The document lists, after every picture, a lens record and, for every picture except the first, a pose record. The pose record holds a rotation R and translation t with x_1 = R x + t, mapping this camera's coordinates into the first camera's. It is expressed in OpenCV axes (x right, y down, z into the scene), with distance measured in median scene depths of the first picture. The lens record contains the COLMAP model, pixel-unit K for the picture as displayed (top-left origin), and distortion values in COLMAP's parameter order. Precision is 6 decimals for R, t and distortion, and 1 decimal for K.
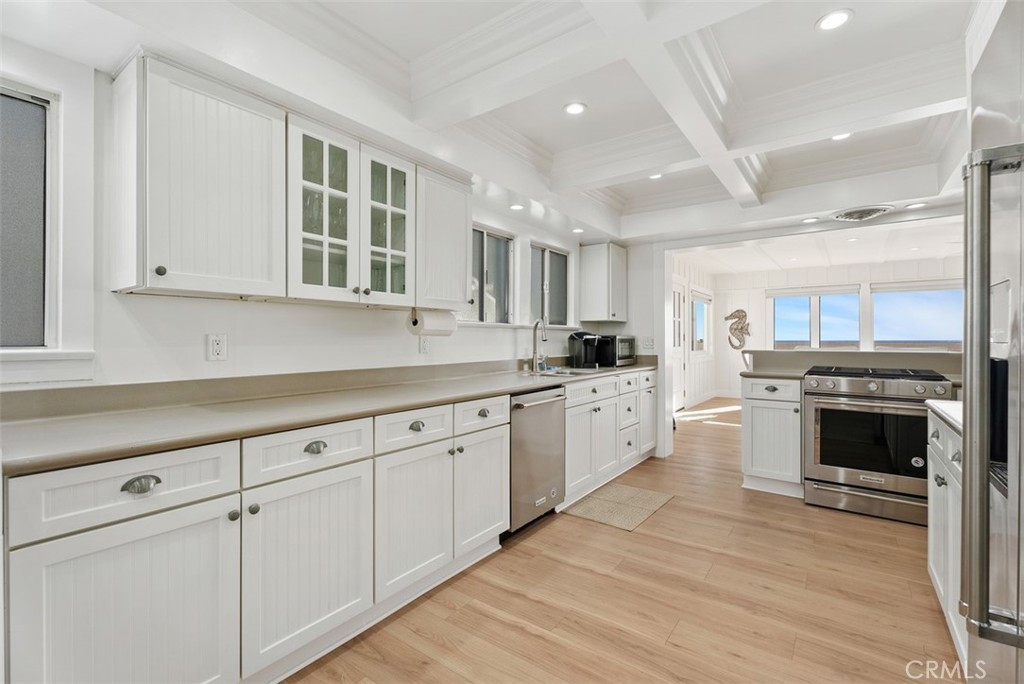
lens RADIAL K [[456.6, 0, 511.4], [0, 456.6, 338.5], [0, 0, 1]] dist [0.001863, 0.000372]
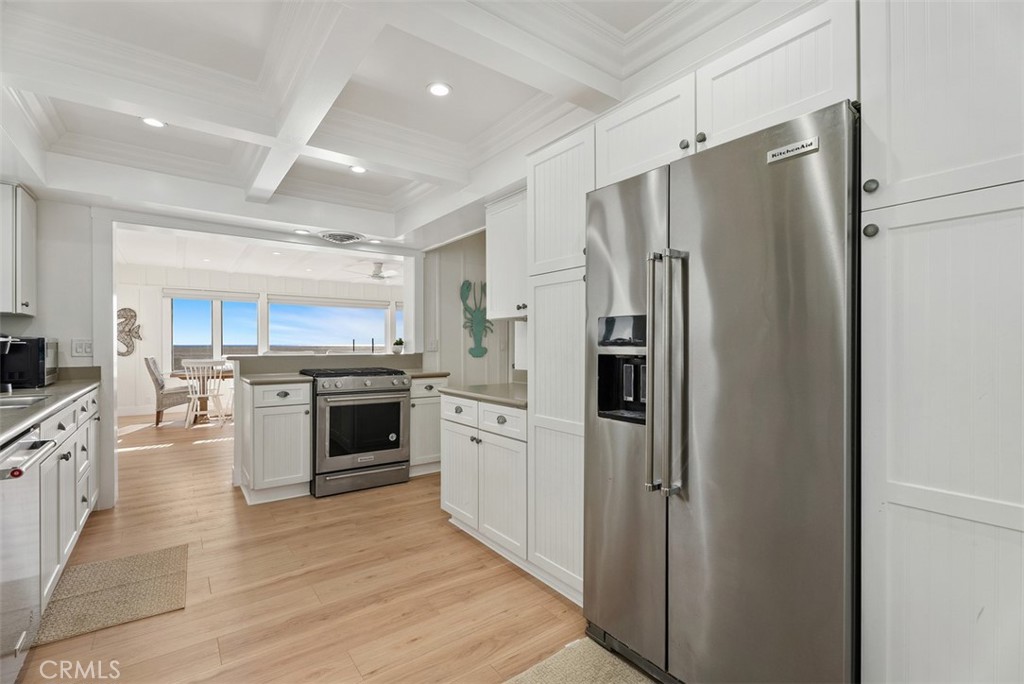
lens RADIAL K [[457.2, 0, 513.5], [0, 457.2, 345.8], [0, 0, 1]] dist [0.001052, -0.000305]
pose [[0.289522, -0.002027, 0.957169, -0.268035], [-0.003188, 0.999990, 0.003082, 0.000890], [-0.957166, -0.003943, 0.289513, 0.274131]]
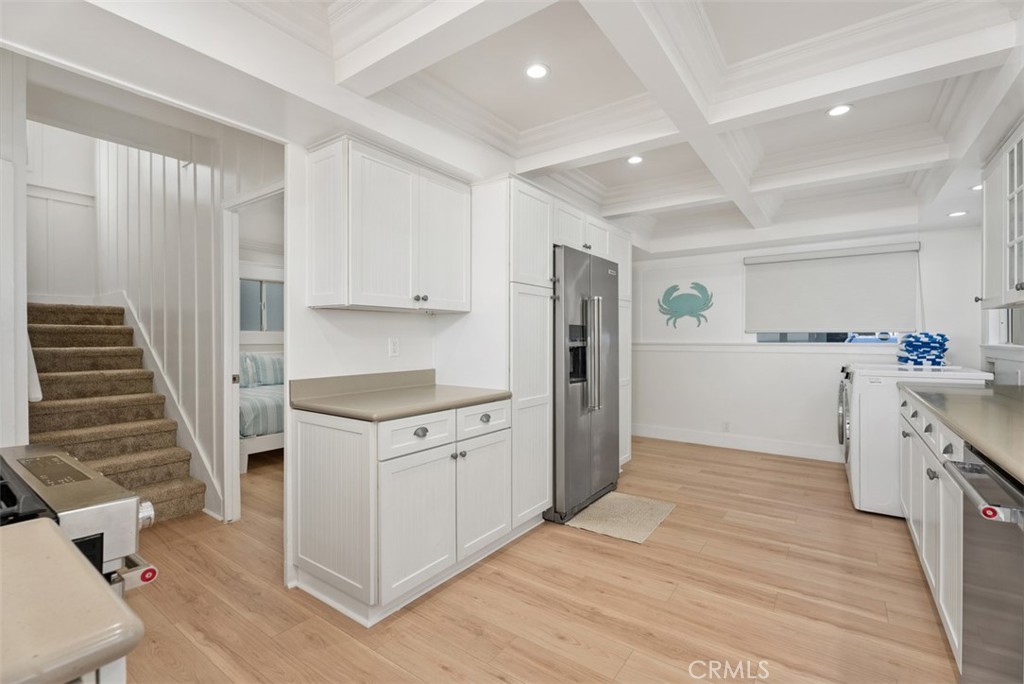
lens RADIAL K [[456.6, 0, 511.4], [0, 456.6, 338.5], [0, 0, 1]] dist [0.001863, 0.000372]
pose [[-0.999970, 0.002060, -0.007496, 0.483440], [0.002062, 0.999998, -0.000222, -0.003416], [0.007496, -0.000237, -0.999972, 1.353802]]
